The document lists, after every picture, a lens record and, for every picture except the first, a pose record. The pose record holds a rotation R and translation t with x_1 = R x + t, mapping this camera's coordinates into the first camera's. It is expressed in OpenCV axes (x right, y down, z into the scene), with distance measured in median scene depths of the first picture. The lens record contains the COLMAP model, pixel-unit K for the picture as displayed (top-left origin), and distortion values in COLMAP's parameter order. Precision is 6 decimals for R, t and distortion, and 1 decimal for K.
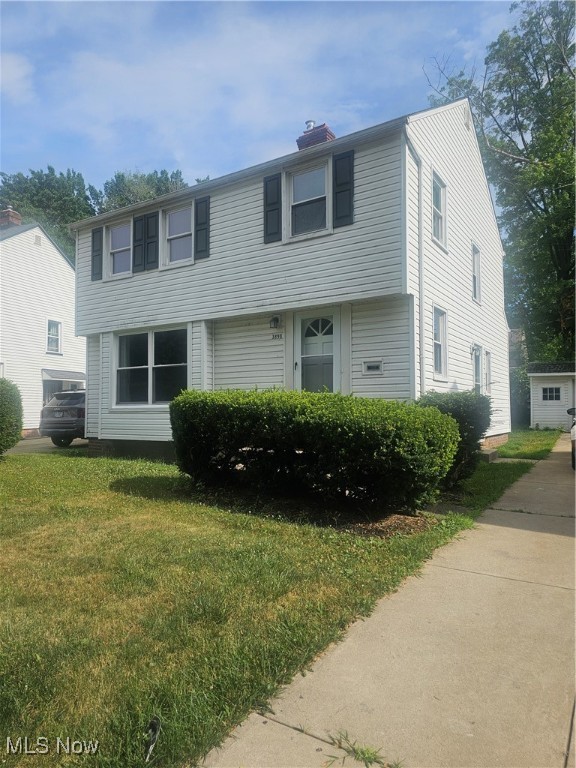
lens RADIAL K [[526.9, 0, 288.0], [0, 526.9, 384.0], [0, 0, 1]] dist [0.077125, -0.070415]
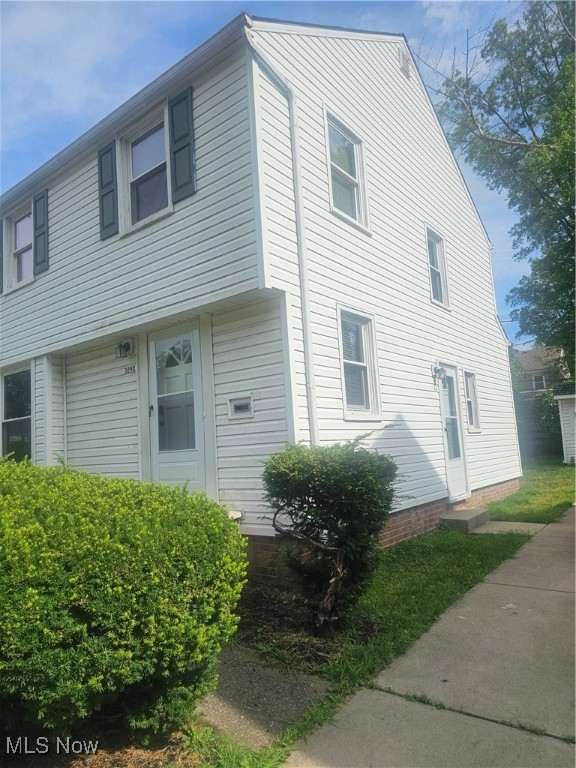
lens RADIAL K [[519.1, 0, 280.3], [0, 519.1, 387.5], [0, 0, 1]] dist [0.083032, -0.068068]
pose [[0.993194, -0.064688, -0.096854, 0.237030], [0.058523, 0.996155, -0.065195, -0.009738], [0.100699, 0.059083, 0.993161, 0.322112]]
